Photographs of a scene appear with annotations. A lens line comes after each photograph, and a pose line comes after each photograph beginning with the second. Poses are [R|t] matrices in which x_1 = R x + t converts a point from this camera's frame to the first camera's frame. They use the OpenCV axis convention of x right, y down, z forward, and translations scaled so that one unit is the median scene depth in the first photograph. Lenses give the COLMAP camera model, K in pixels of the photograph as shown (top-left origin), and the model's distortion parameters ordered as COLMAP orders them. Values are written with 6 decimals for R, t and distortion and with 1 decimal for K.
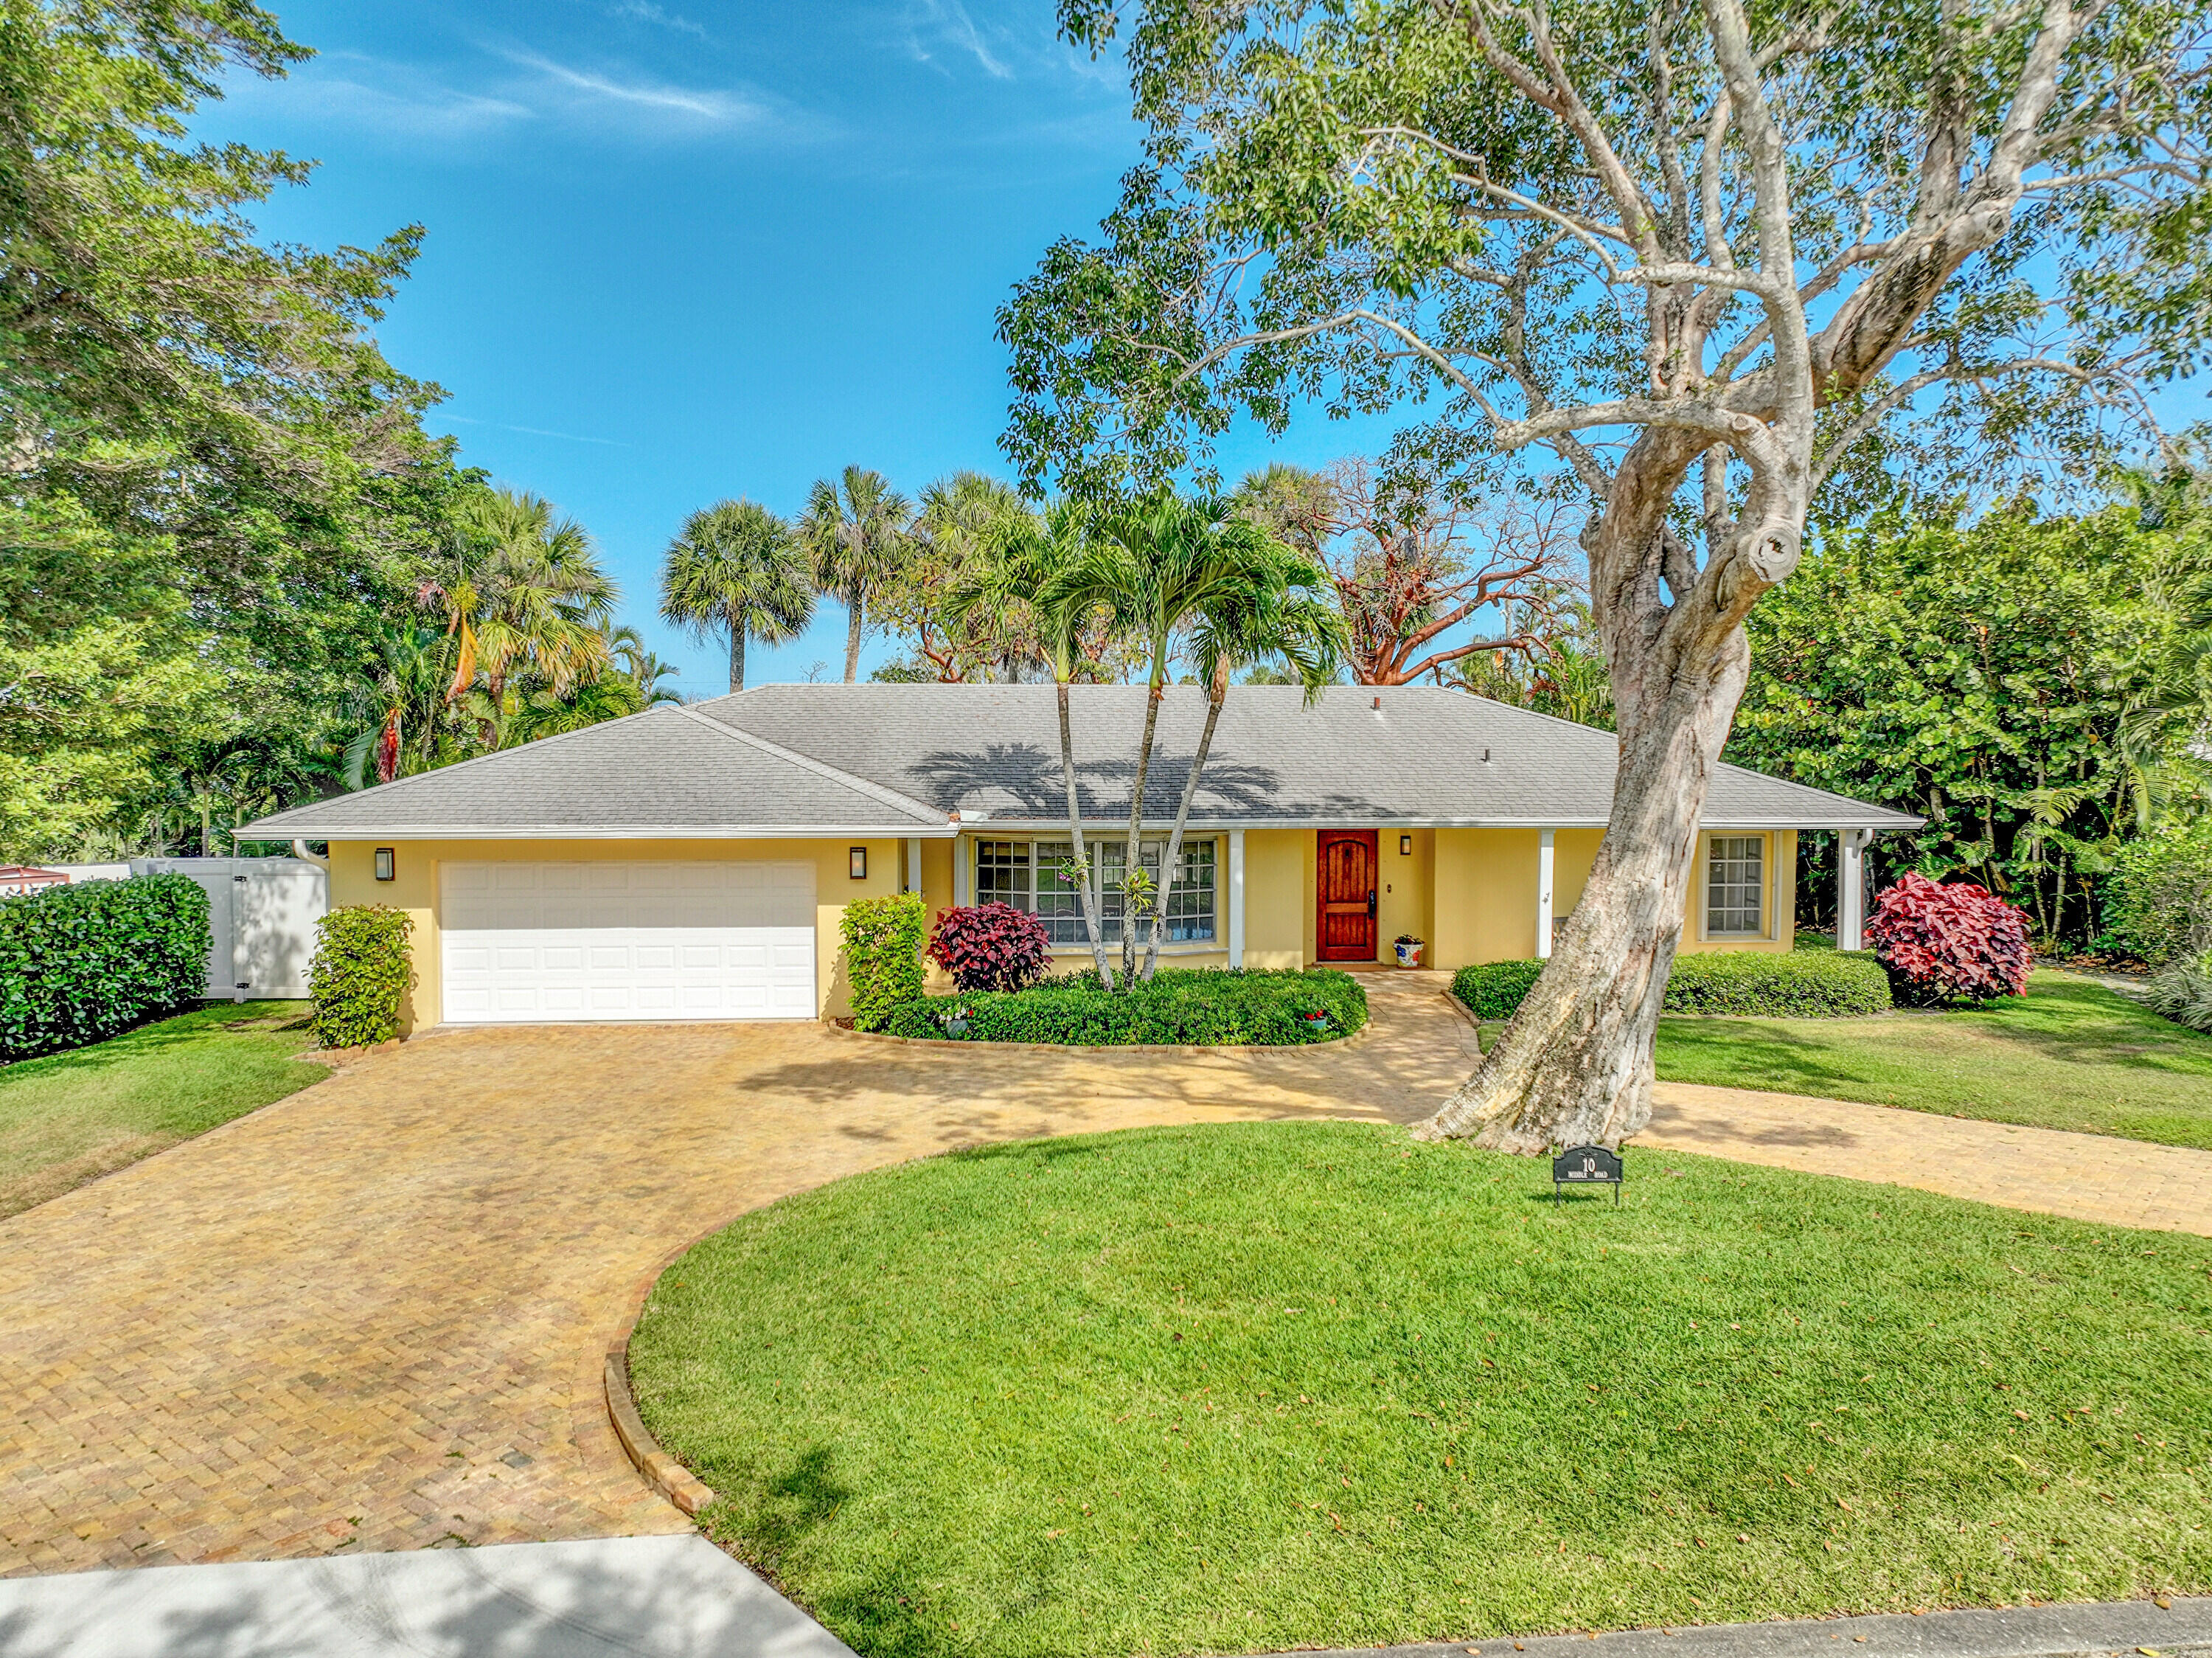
lens RADIAL K [[1536.7, 0, 1097.9], [0, 1536.7, 830.1], [0, 0, 1]] dist [0.009010, 0.008692]
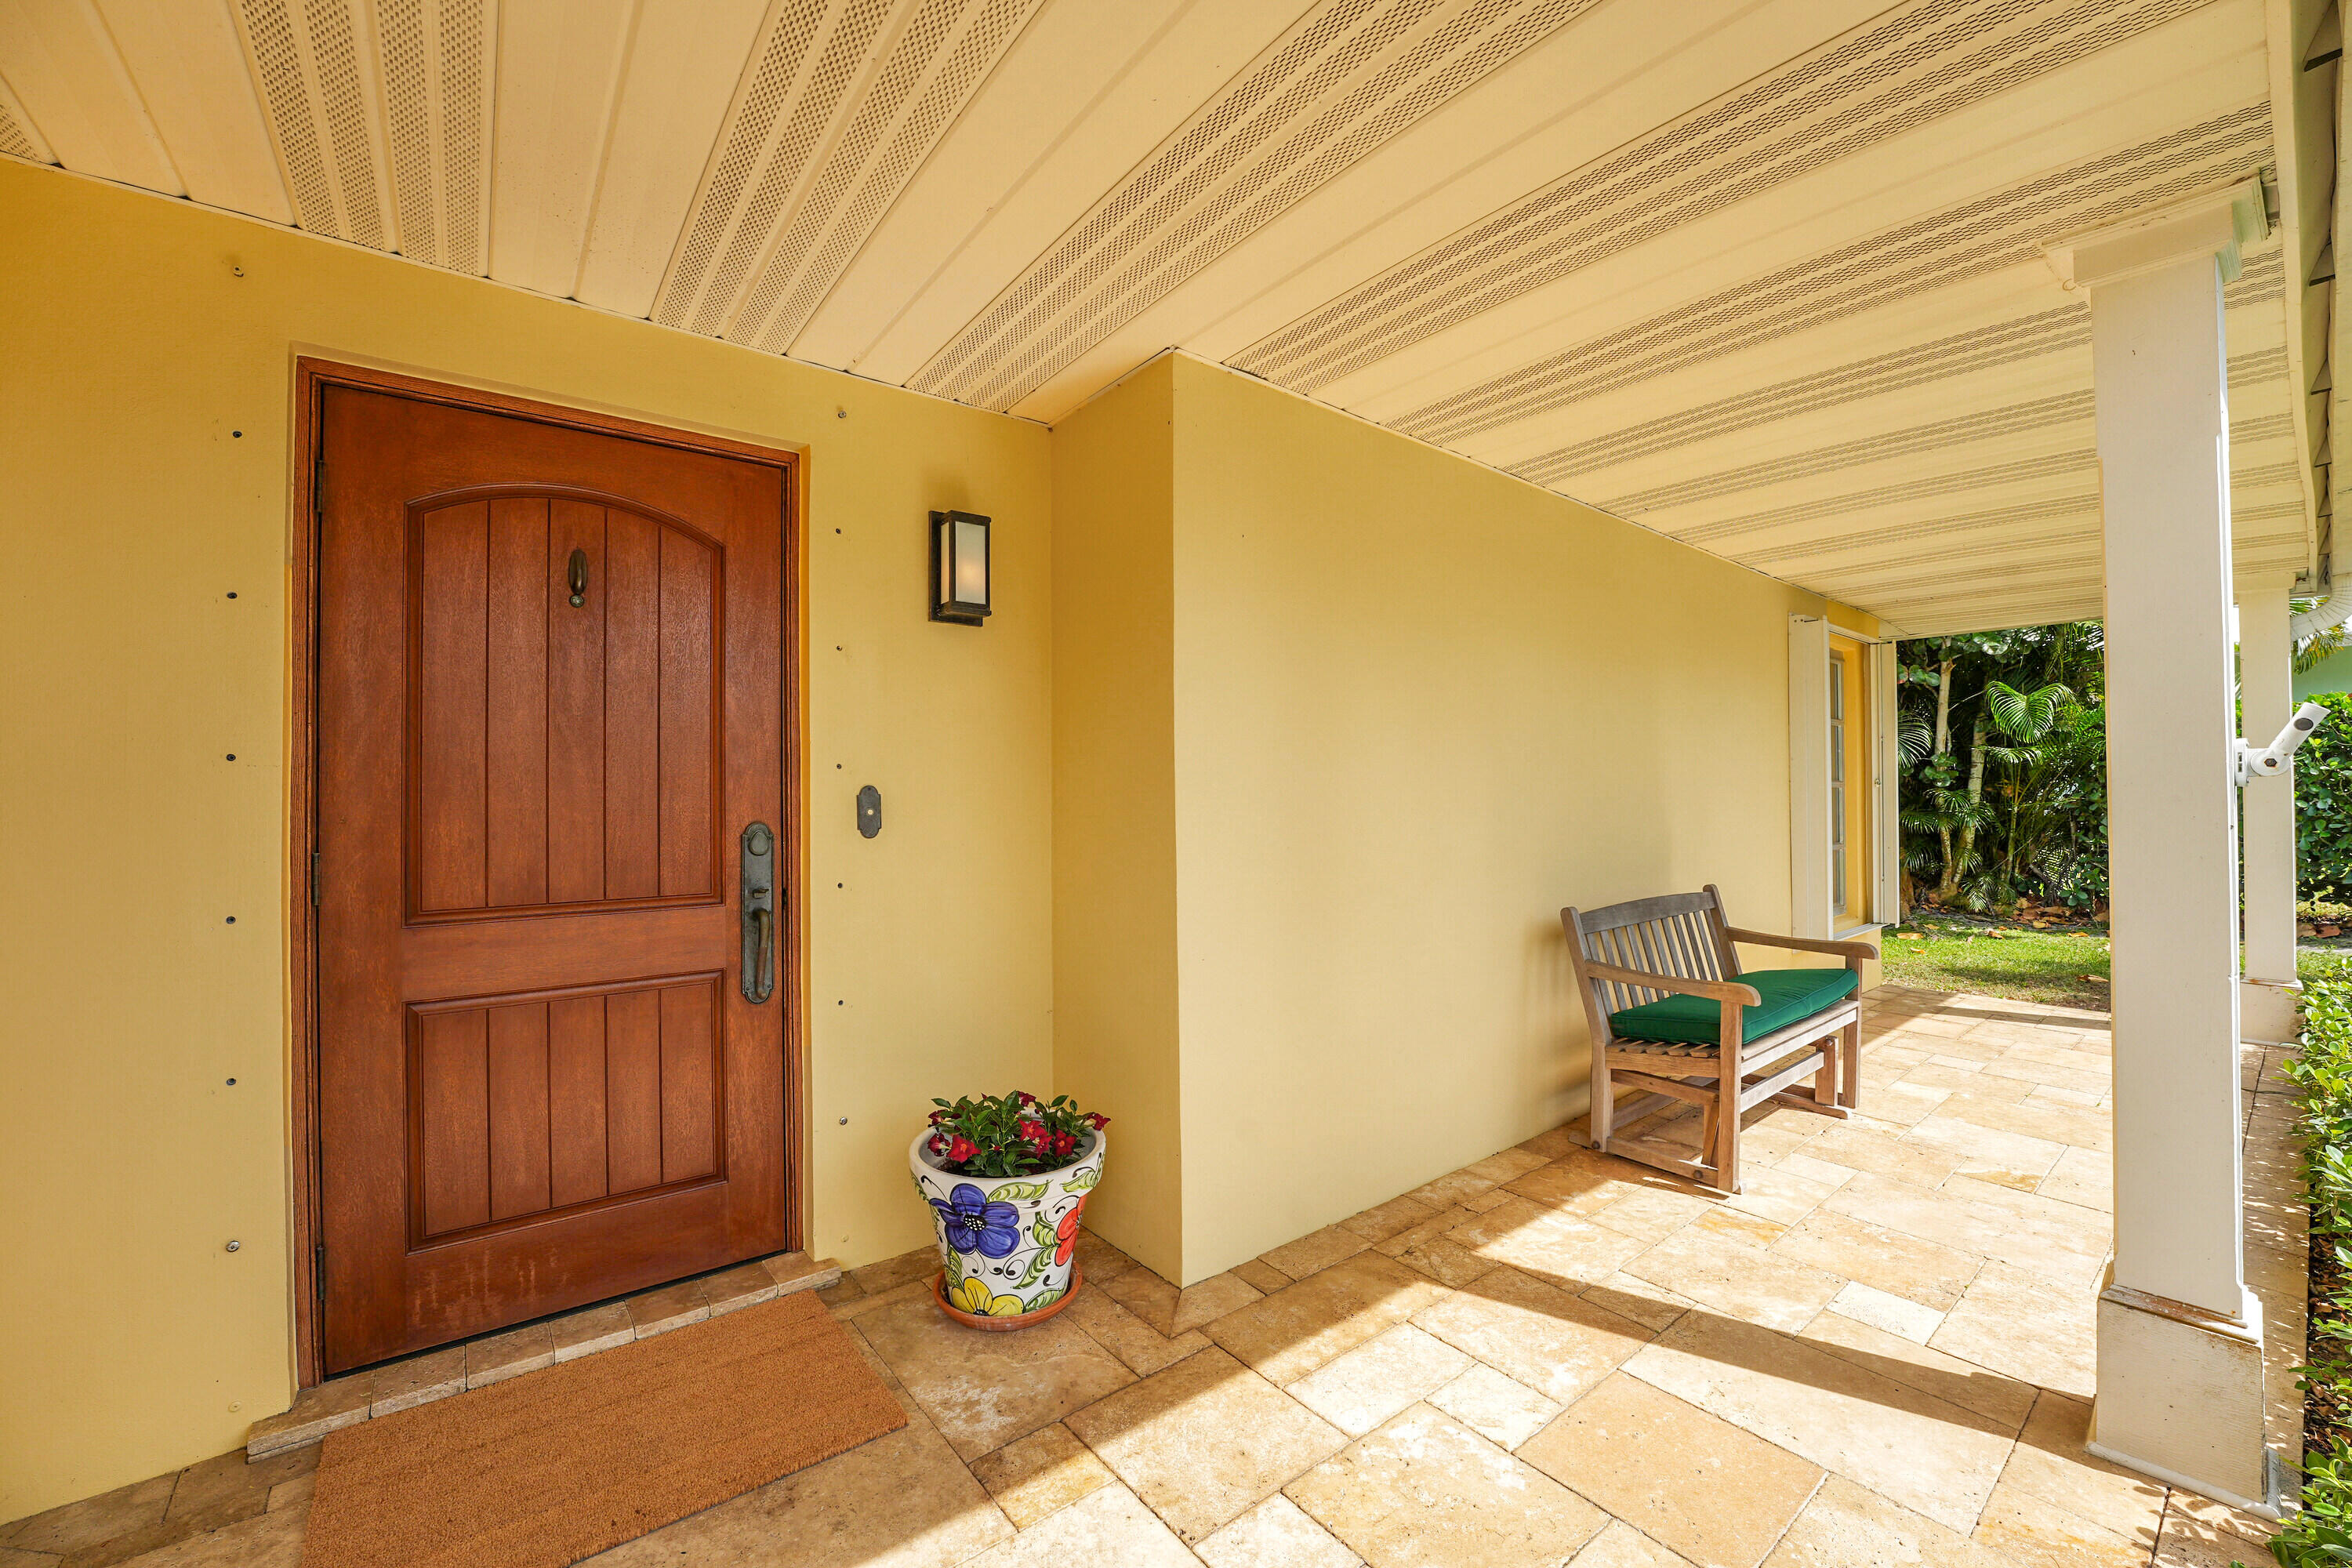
lens RADIAL K [[935.1, 0, 1172.1], [0, 935.1, 781.4], [0, 0, 1]] dist [-0.021508, 0.000012]
pose [[0.831744, -0.003599, 0.555148, 0.186317], [0.032318, 0.998597, -0.041946, 0.046385], [-0.554218, 0.052830, 0.830693, 1.041079]]
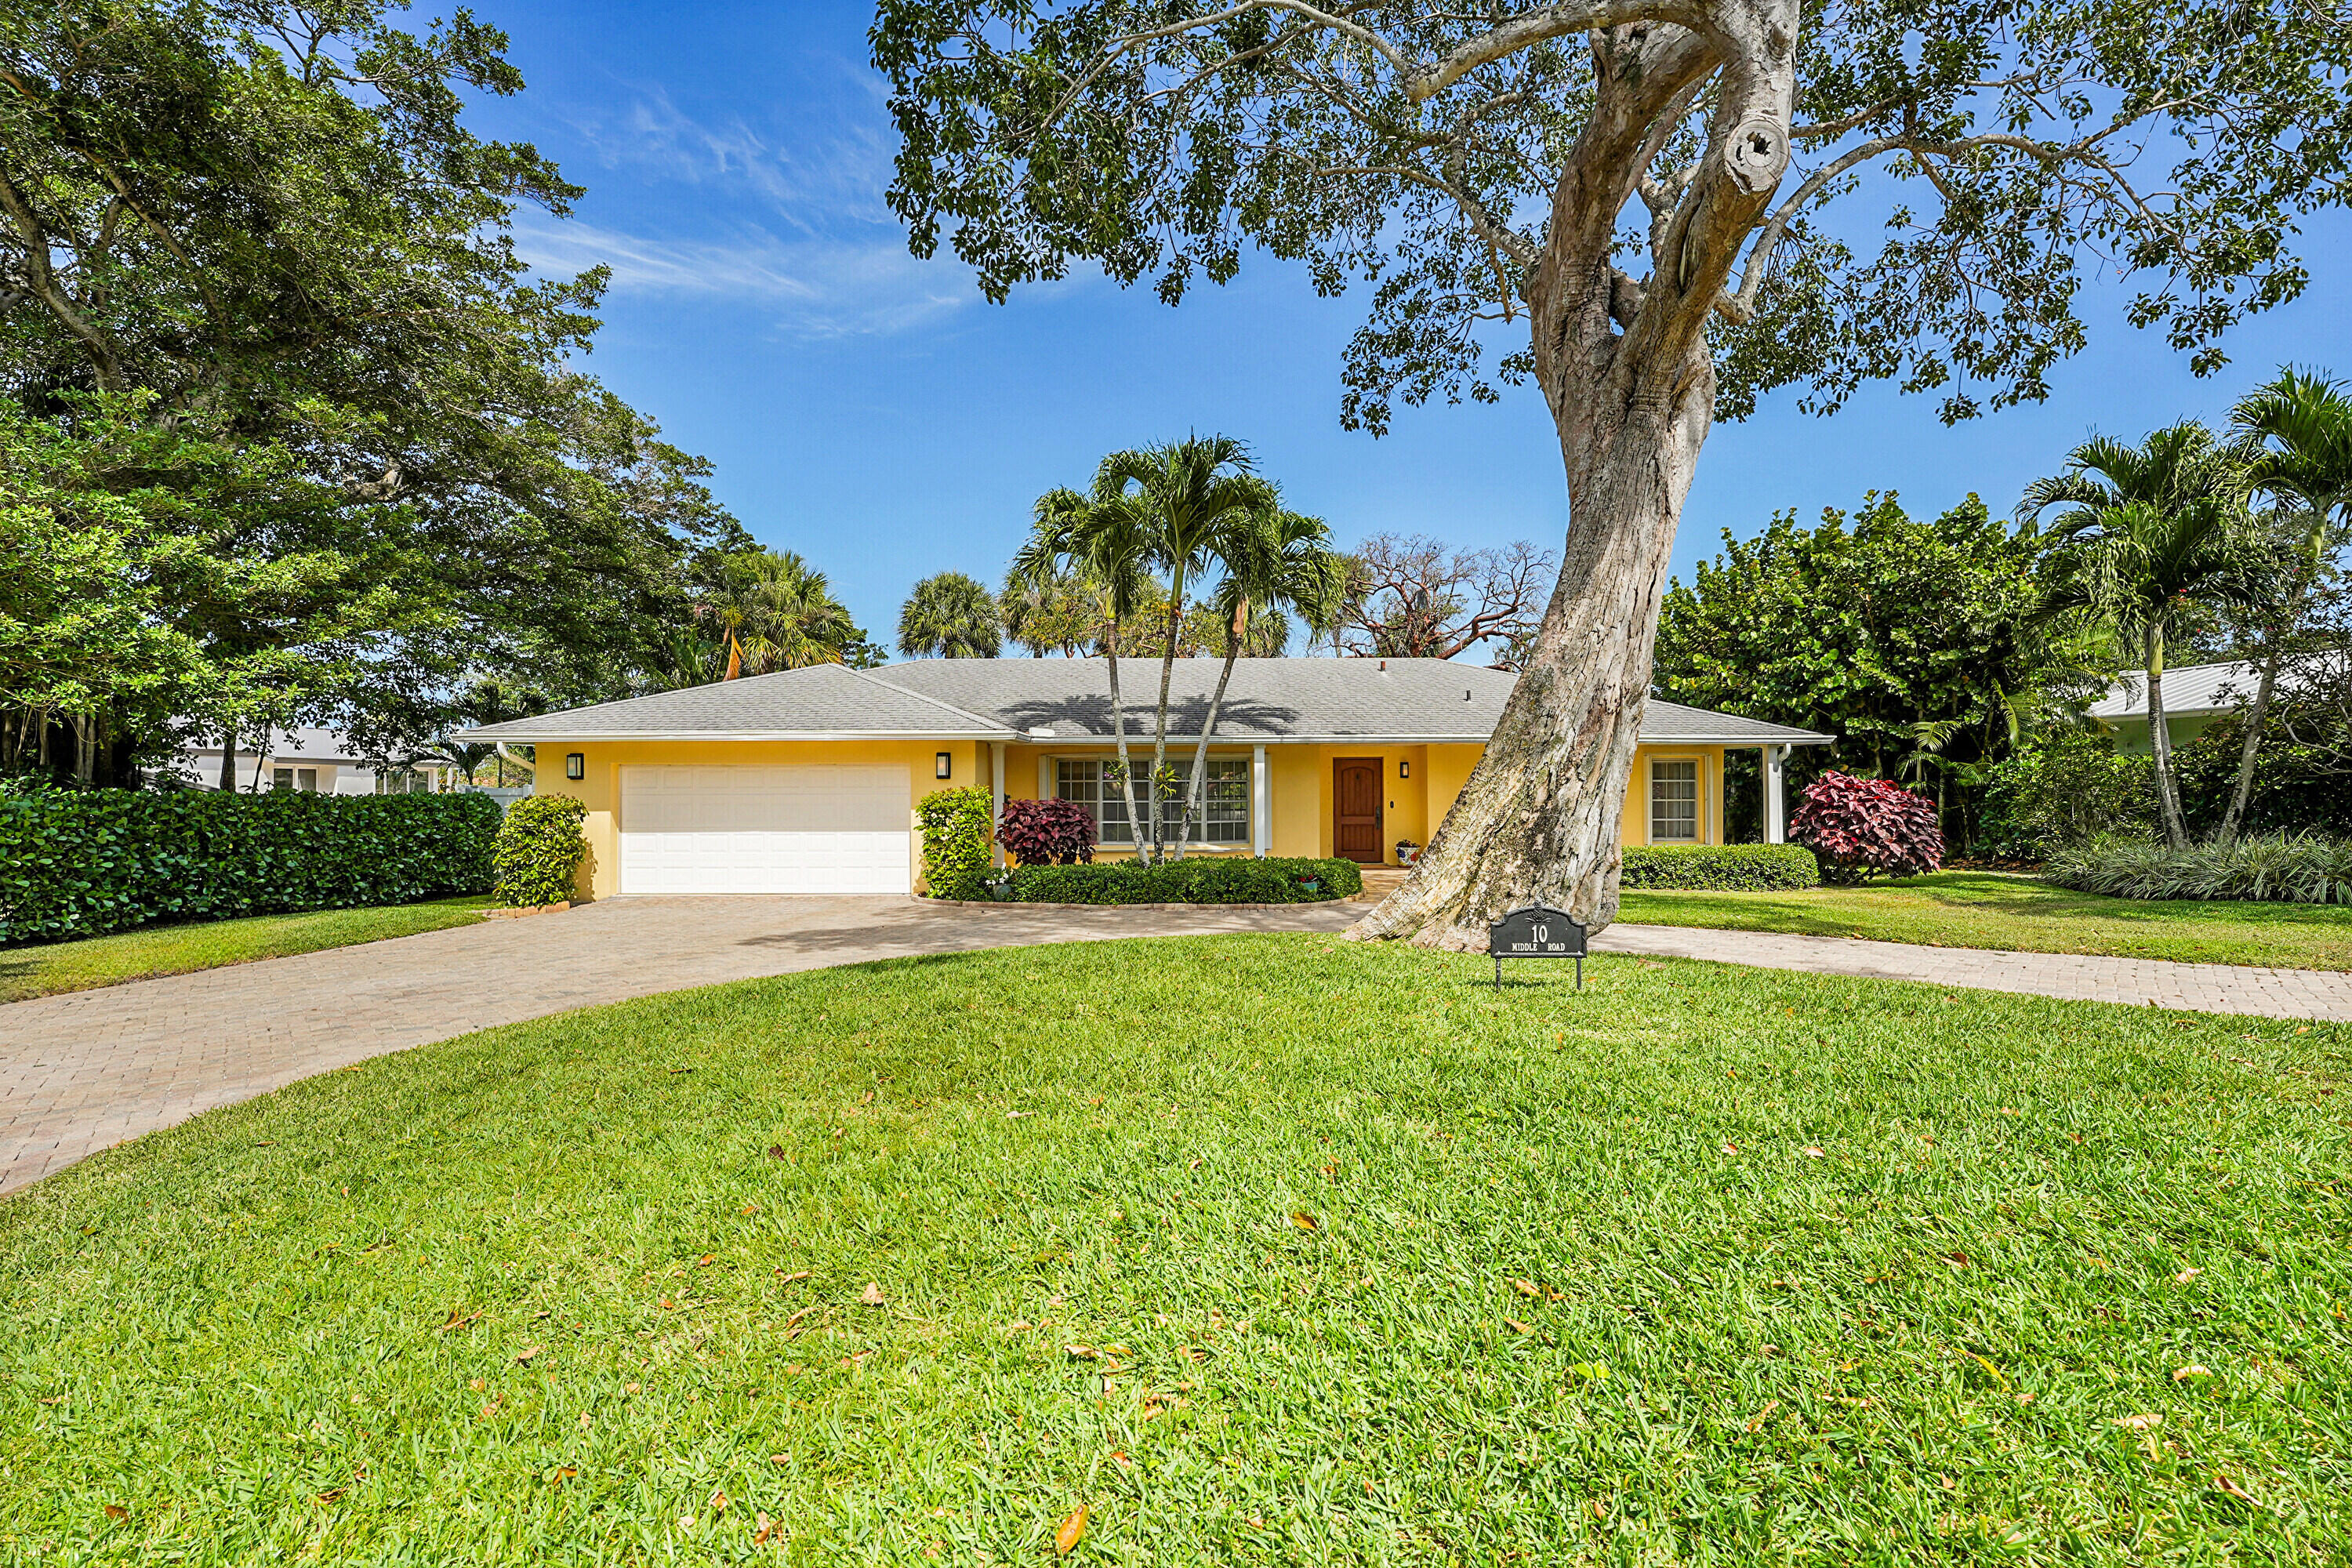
lens RADIAL K [[935.1, 0, 1189.2], [0, 935.1, 792.1], [0, 0, 1]] dist [-0.021508, 0.000012]
pose [[0.997548, -0.004209, -0.069860, 0.090584], [-0.000211, 0.998004, -0.063151, 0.088002], [0.069986, 0.063011, 0.995556, 0.266973]]
